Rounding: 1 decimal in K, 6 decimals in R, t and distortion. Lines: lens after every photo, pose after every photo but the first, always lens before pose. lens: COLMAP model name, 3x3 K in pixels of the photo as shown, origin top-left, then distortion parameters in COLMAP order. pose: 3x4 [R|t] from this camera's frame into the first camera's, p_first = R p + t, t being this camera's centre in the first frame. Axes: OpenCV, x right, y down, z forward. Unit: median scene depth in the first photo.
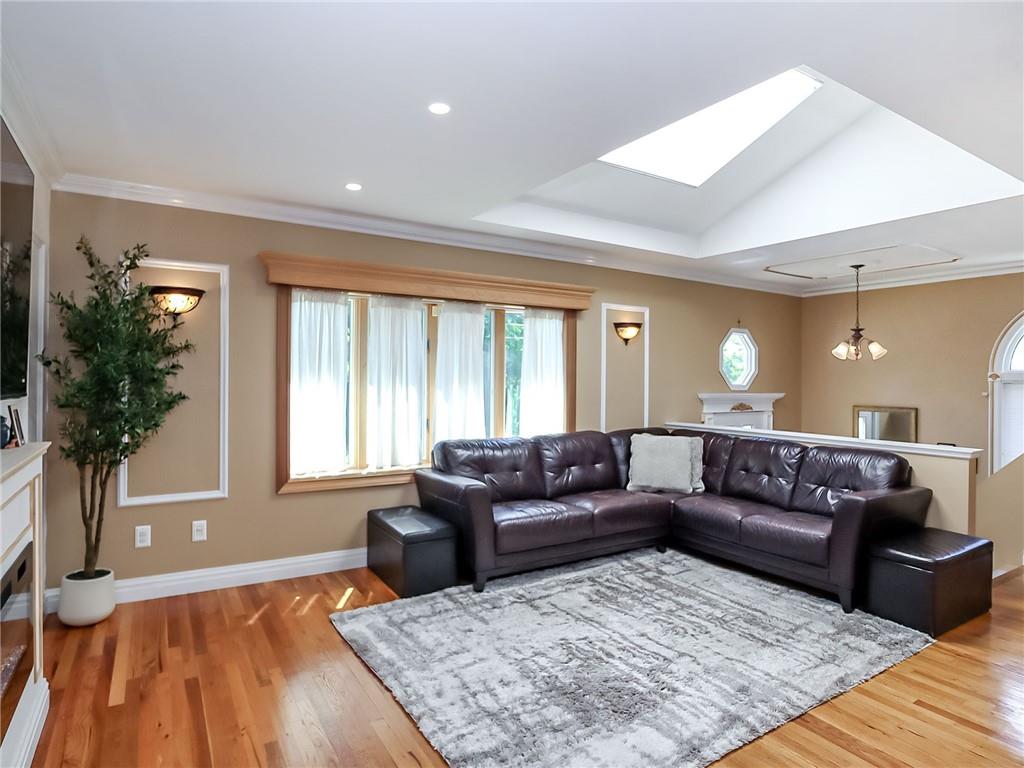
lens RADIAL K [[563.0, 0, 509.7], [0, 563.0, 372.4], [0, 0, 1]] dist [-0.033067, 0.001845]
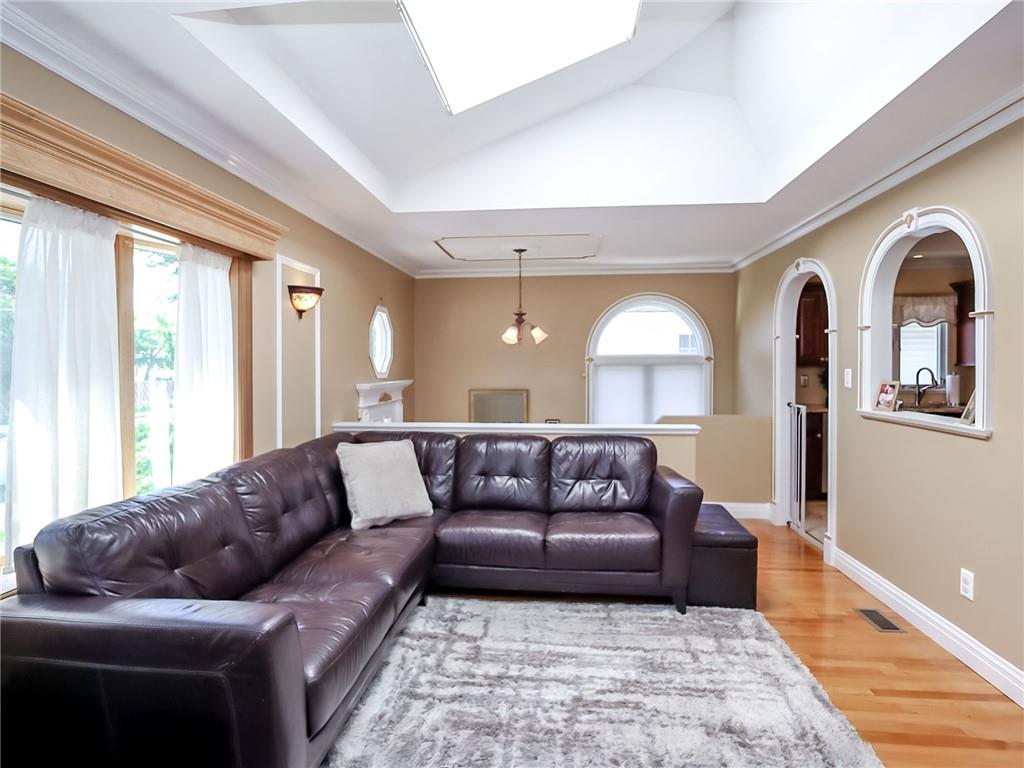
lens RADIAL K [[563.0, 0, 509.7], [0, 563.0, 372.4], [0, 0, 1]] dist [-0.033067, 0.001845]
pose [[0.630898, -0.024894, 0.775466, -0.231283], [0.005100, 0.999597, 0.027940, -0.000938], [-0.775849, -0.013672, 0.630770, 0.494942]]
